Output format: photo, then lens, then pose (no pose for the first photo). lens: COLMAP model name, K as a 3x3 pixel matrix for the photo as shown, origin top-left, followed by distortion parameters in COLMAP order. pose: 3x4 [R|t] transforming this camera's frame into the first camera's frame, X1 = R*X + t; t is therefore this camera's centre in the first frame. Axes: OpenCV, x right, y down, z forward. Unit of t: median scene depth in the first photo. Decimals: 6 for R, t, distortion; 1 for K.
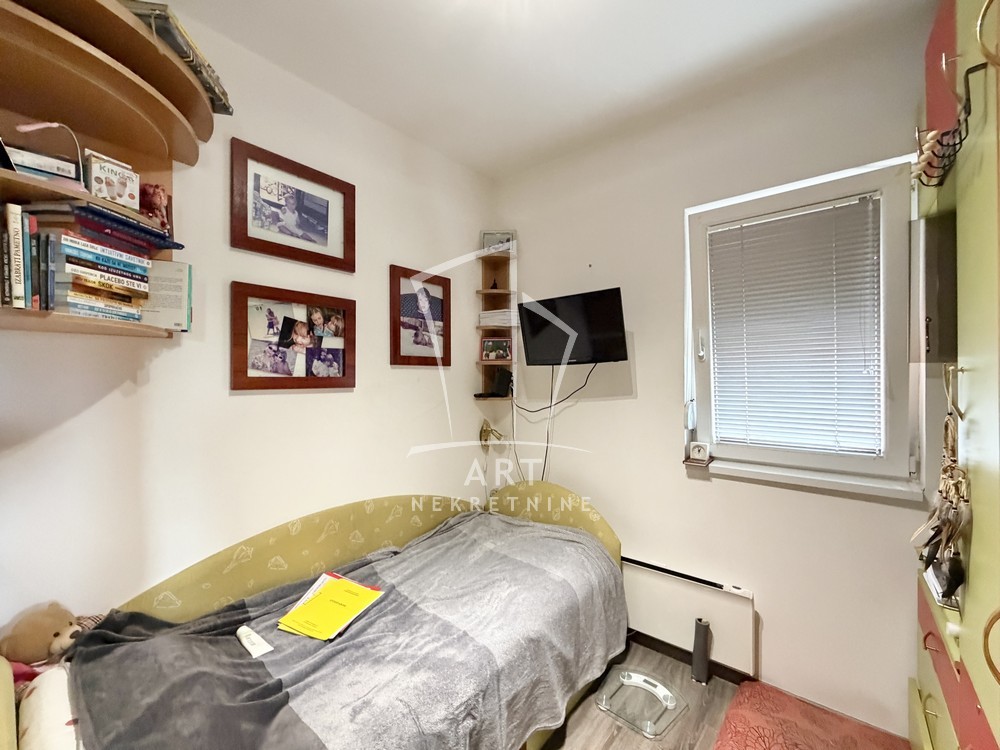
lens RADIAL K [[404.5, 0, 496.4], [0, 404.5, 374.0], [0, 0, 1]] dist [-0.000589, -0.000095]
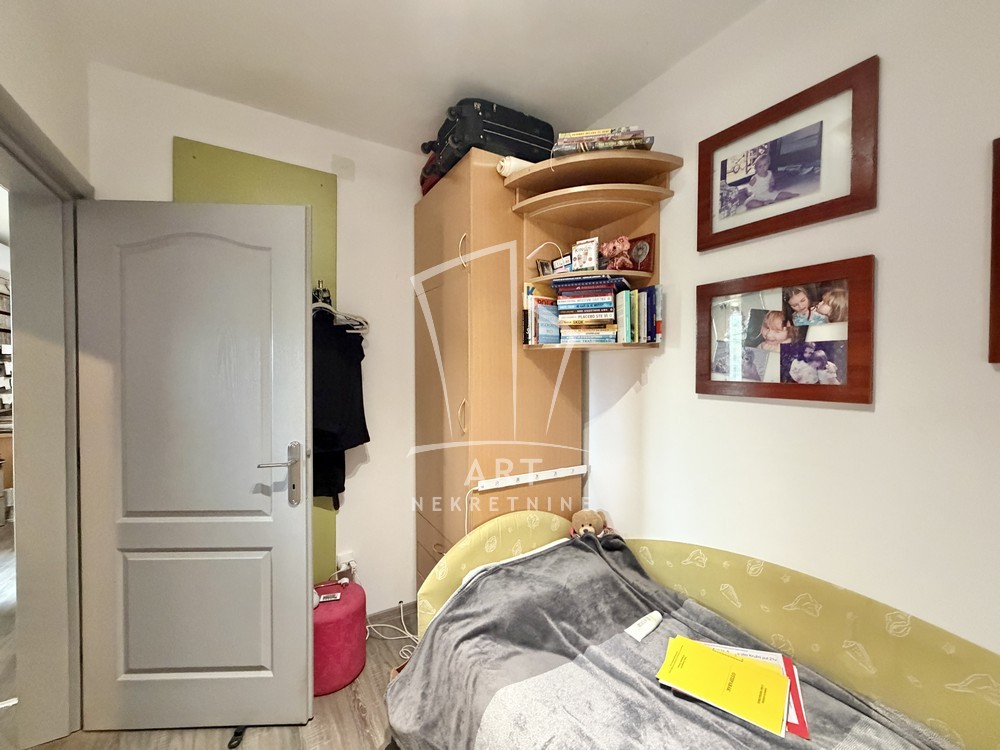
lens RADIAL K [[404.5, 0, 496.4], [0, 404.5, 374.0], [0, 0, 1]] dist [-0.000589, -0.000095]
pose [[-0.319877, 0.013157, -0.947368, 0.423351], [0.001056, 0.999908, 0.013530, -0.020771], [0.947459, 0.003328, -0.319861, 0.755906]]
